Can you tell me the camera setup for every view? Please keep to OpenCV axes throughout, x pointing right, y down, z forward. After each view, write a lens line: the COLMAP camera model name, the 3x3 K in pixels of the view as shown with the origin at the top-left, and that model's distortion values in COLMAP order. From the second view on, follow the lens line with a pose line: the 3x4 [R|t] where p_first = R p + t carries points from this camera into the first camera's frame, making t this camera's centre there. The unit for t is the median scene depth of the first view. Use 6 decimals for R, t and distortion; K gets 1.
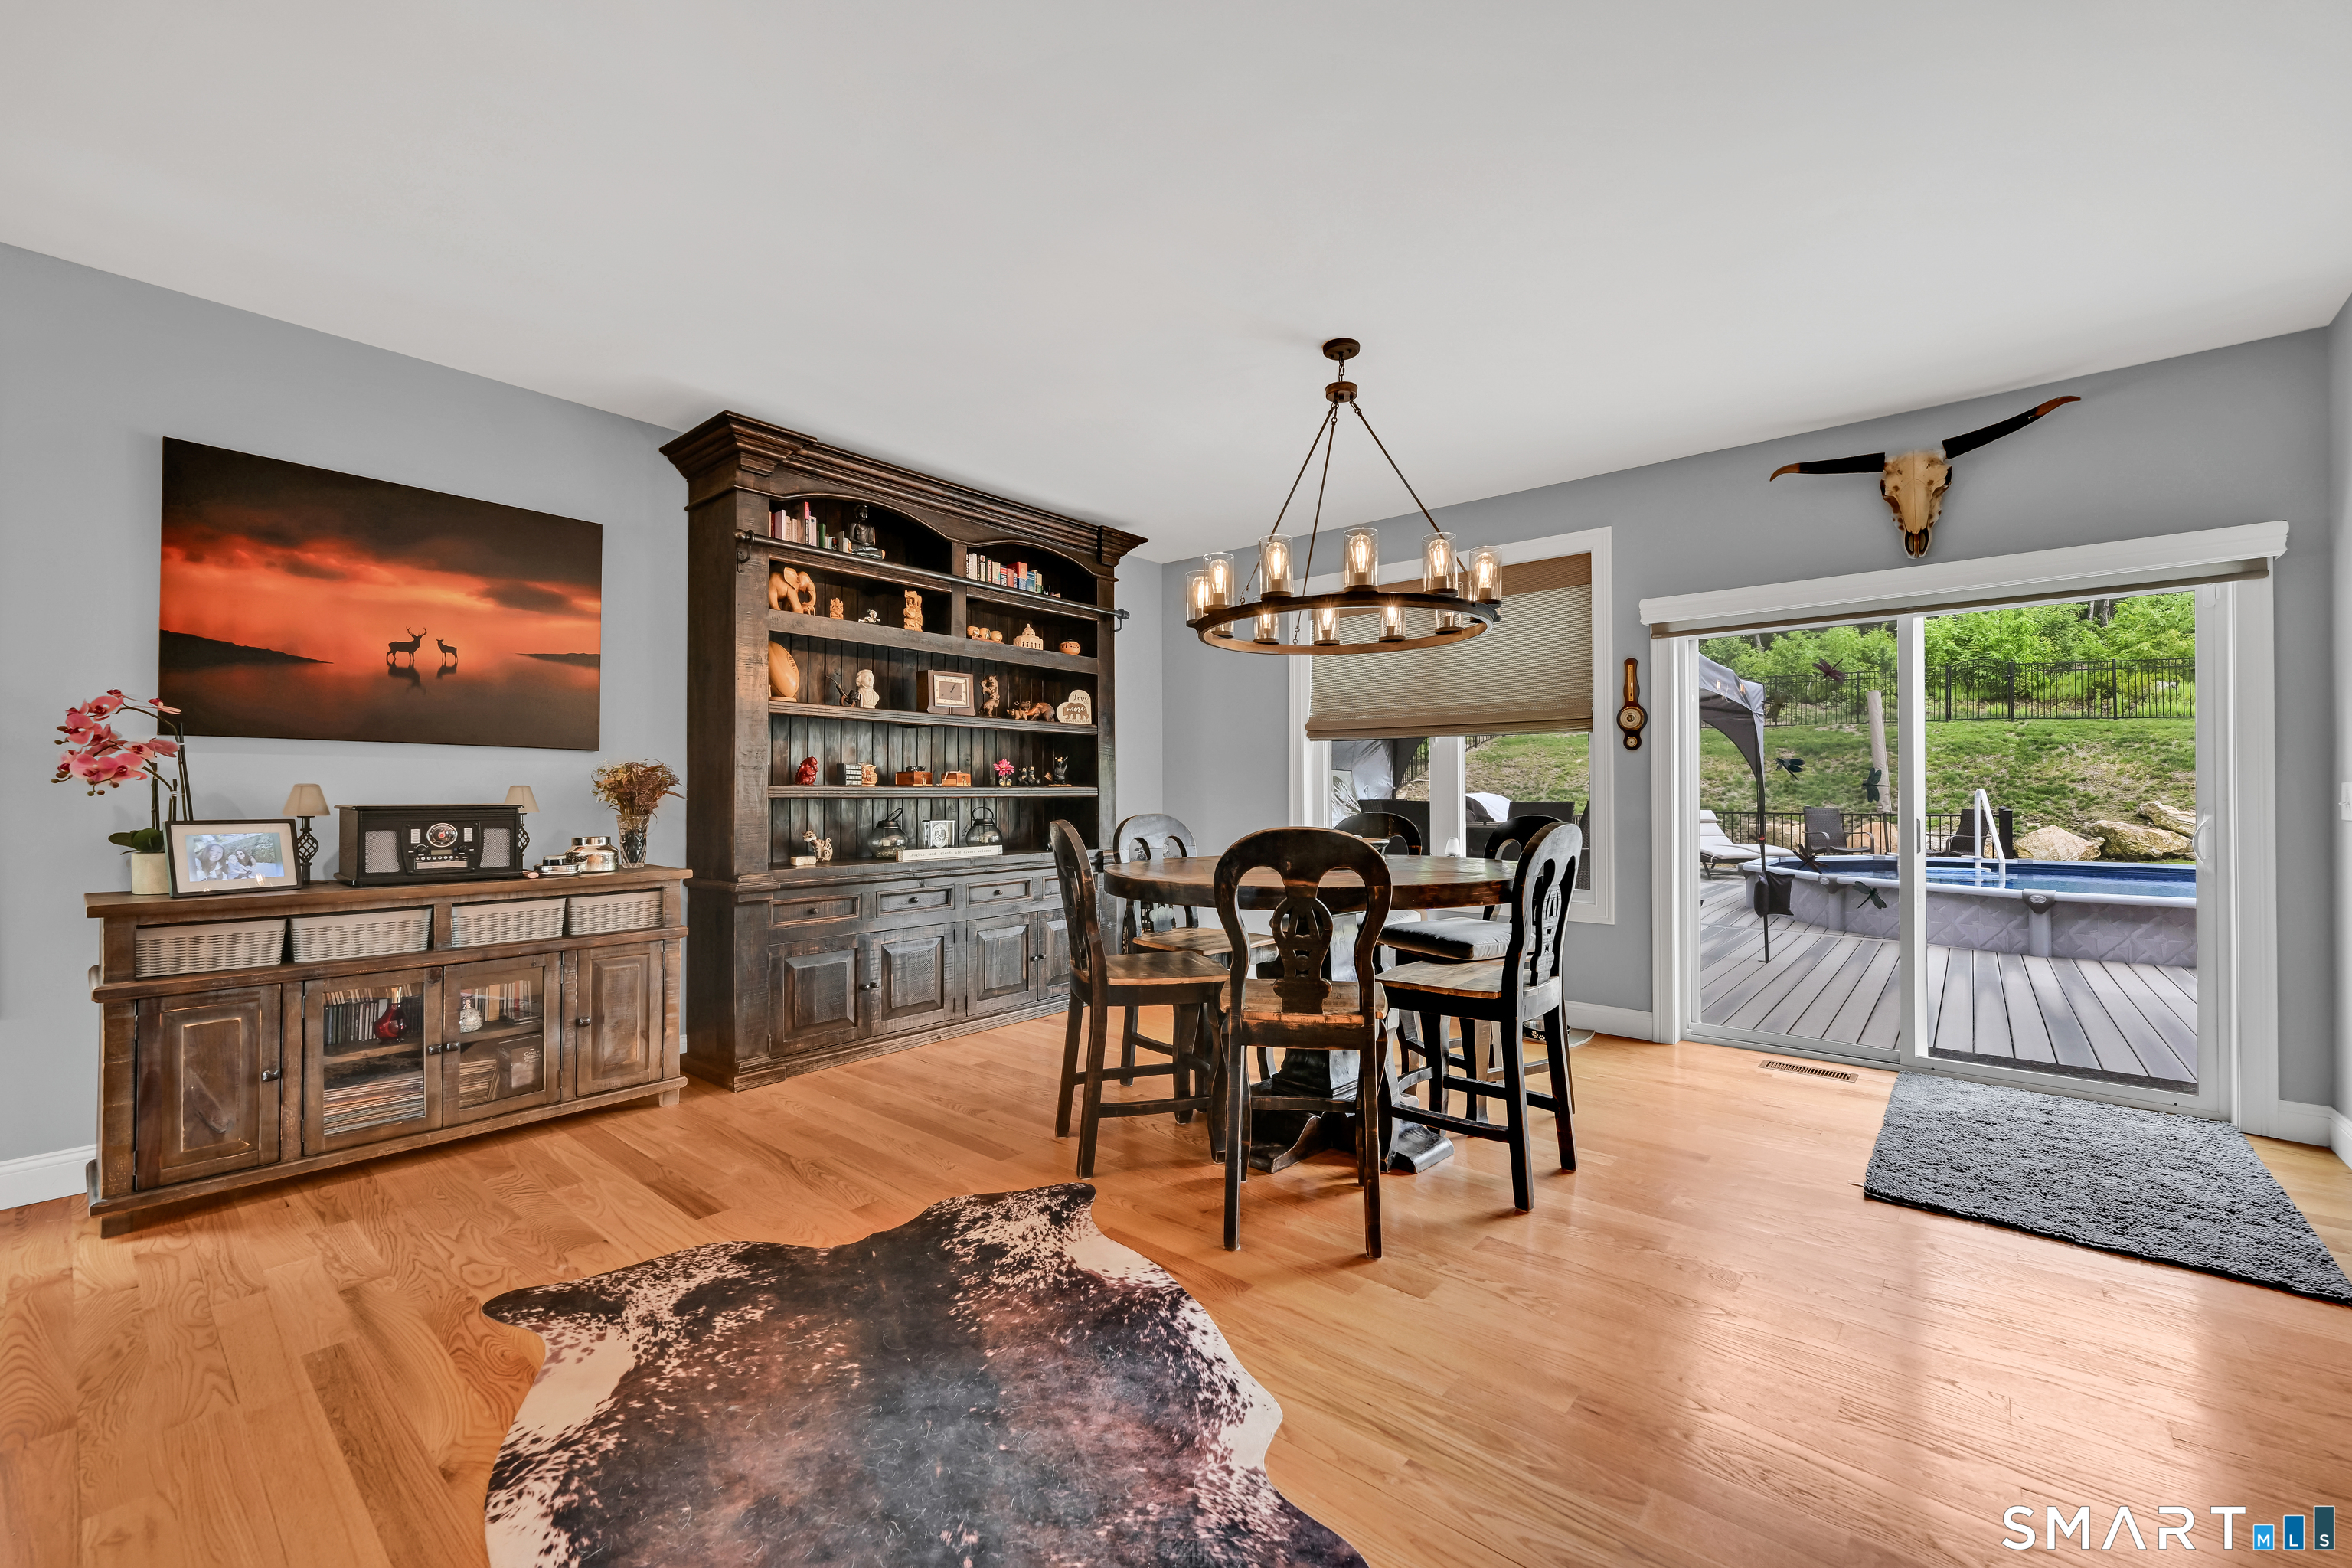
lens RADIAL K [[946.3, 0, 1187.4], [0, 946.3, 786.6], [0, 0, 1]] dist [-0.002938, 0.001021]
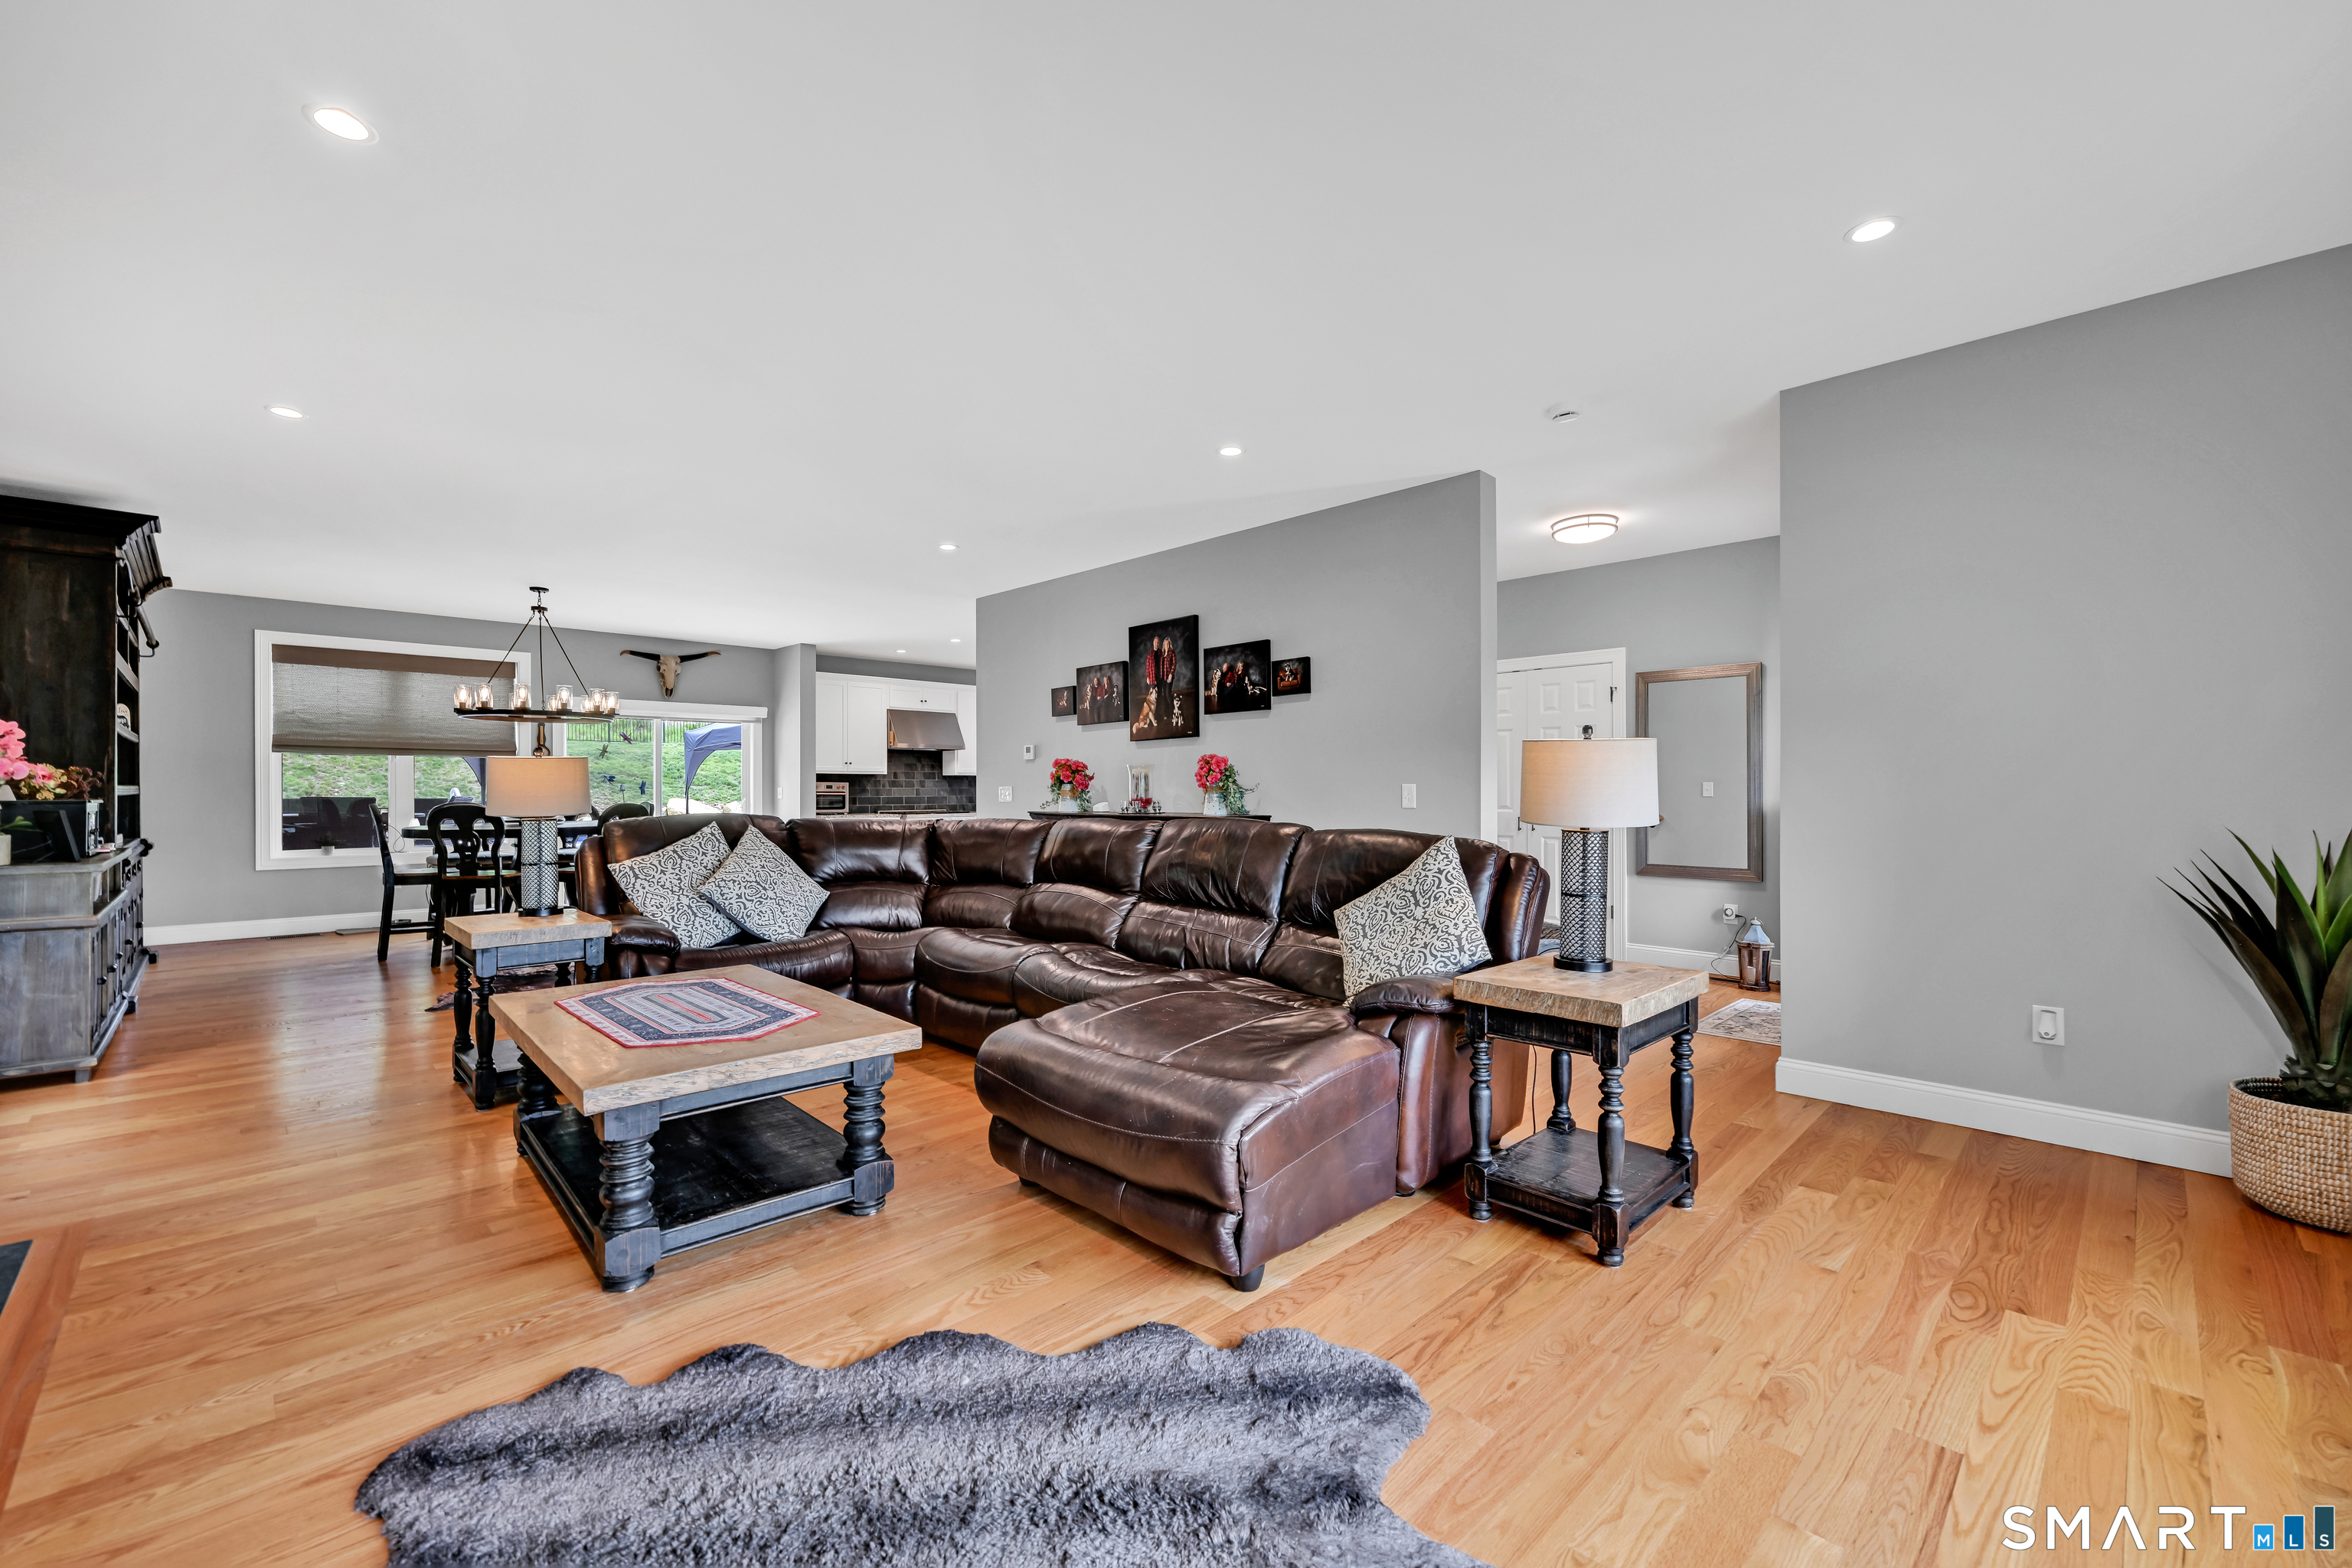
lens RADIAL K [[946.3, 0, 1169.3], [0, 946.3, 788.5], [0, 0, 1]] dist [-0.002938, 0.001021]
pose [[0.090975, 0.000121, 0.995853, -1.670187], [-0.006567, 0.999978, 0.000478, -0.009416], [-0.995832, -0.006584, 0.090974, -0.586494]]
